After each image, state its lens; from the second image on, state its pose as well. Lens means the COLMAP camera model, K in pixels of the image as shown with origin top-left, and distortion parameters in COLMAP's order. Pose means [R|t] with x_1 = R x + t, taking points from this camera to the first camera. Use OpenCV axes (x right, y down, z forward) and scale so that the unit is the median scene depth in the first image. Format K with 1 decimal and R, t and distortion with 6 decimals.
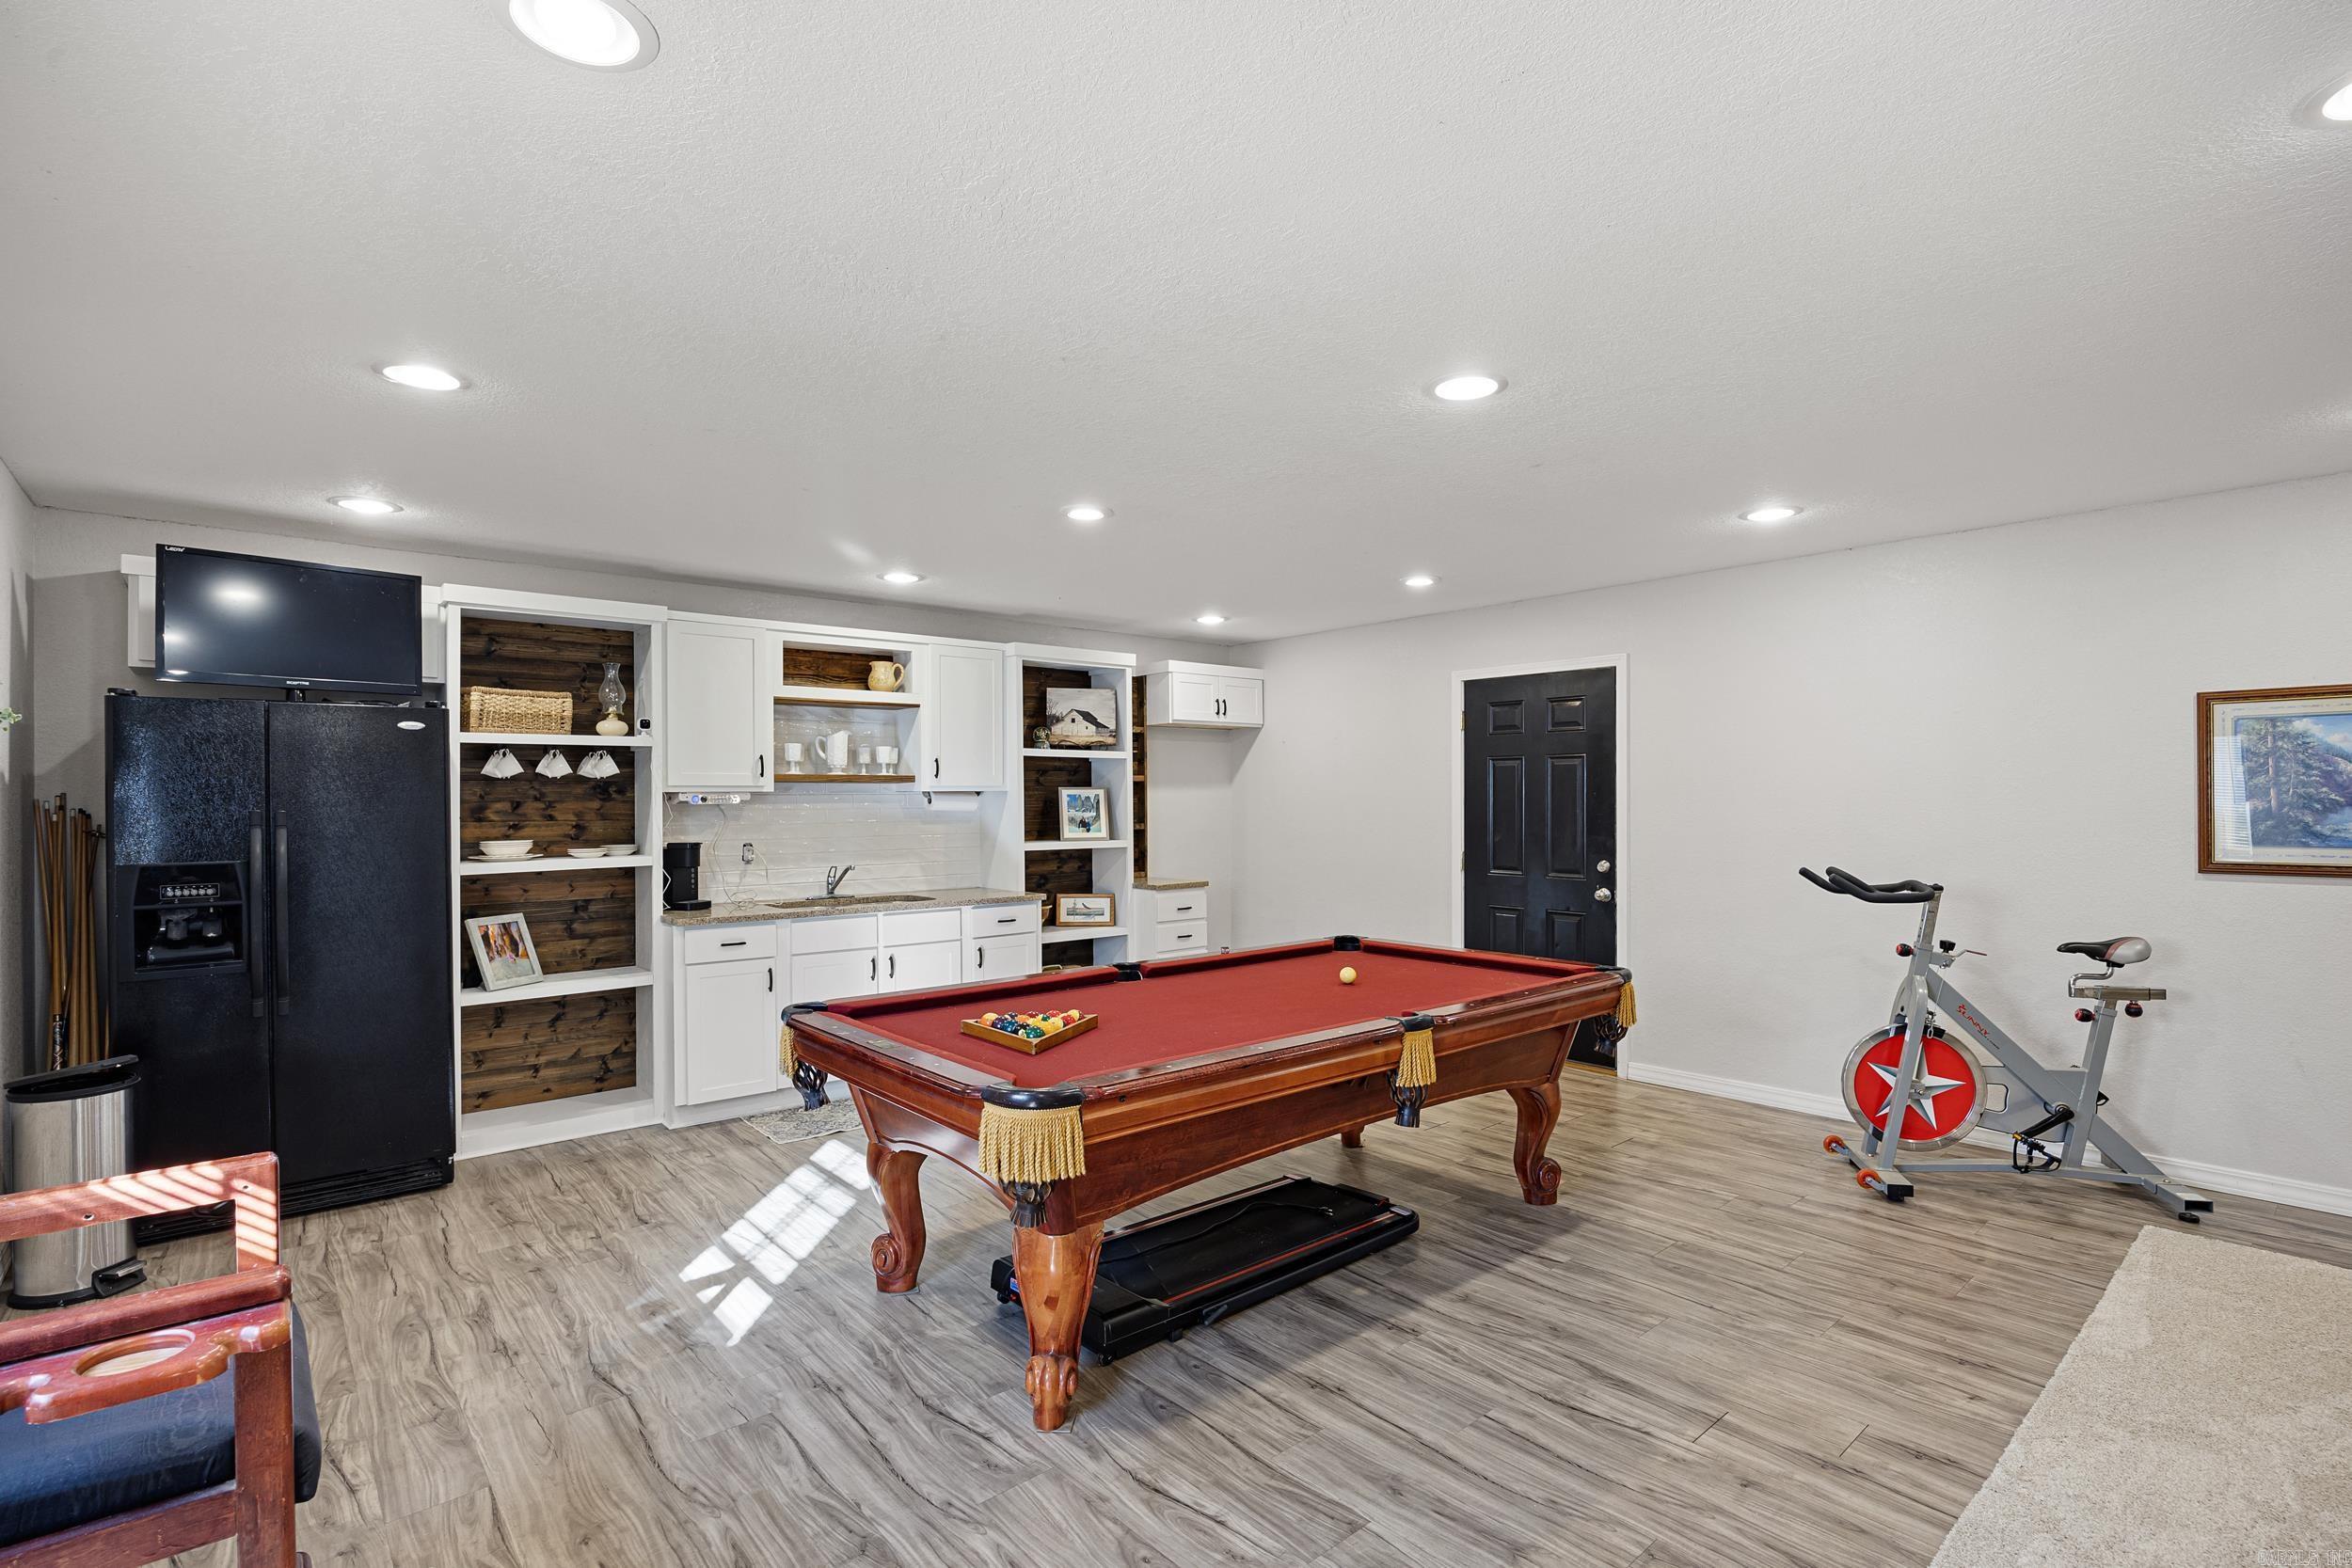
lens RADIAL K [[1100.7, 0, 1181.3], [0, 1100.7, 798.7], [0, 0, 1]] dist [-0.012938, 0.000505]
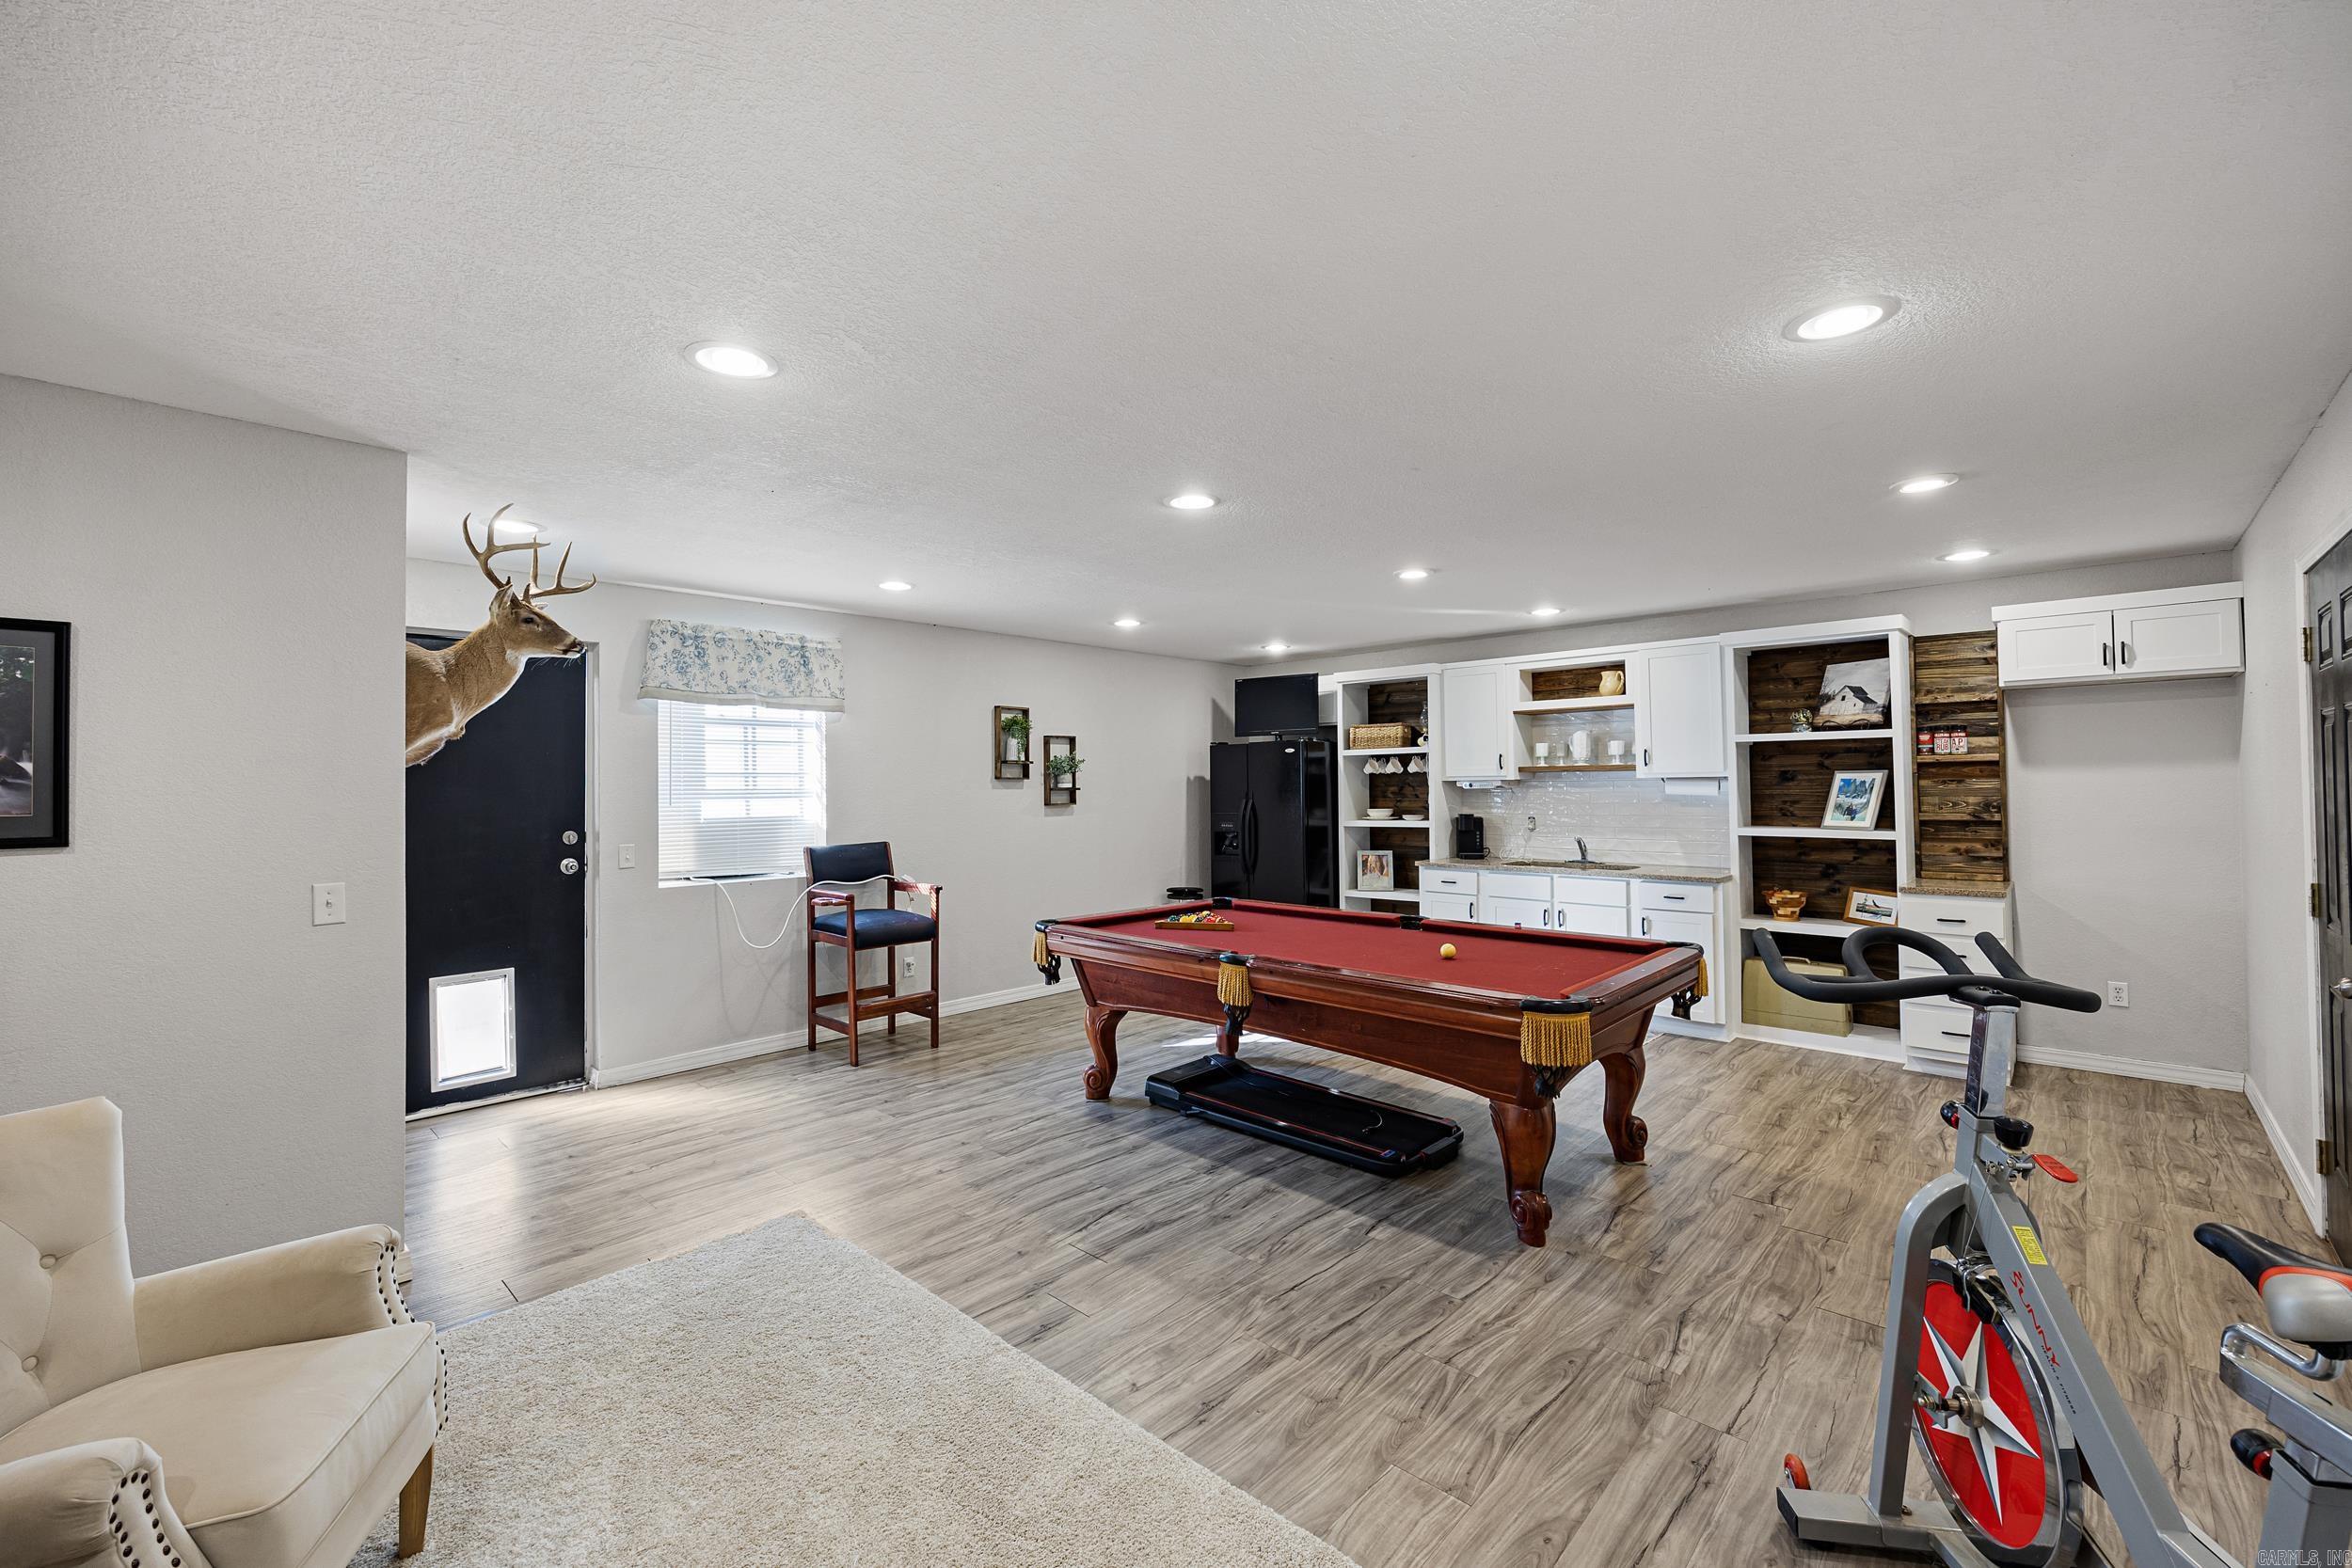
lens RADIAL K [[942.4, 0, 1176.0], [0, 942.4, 784.0], [0, 0, 1]] dist [-0.001544, -0.000048]
pose [[0.108538, 0.004548, -0.994082, 0.833386], [0.011912, 0.999912, 0.005876, -0.014576], [0.994021, -0.012479, 0.108474, 0.488237]]
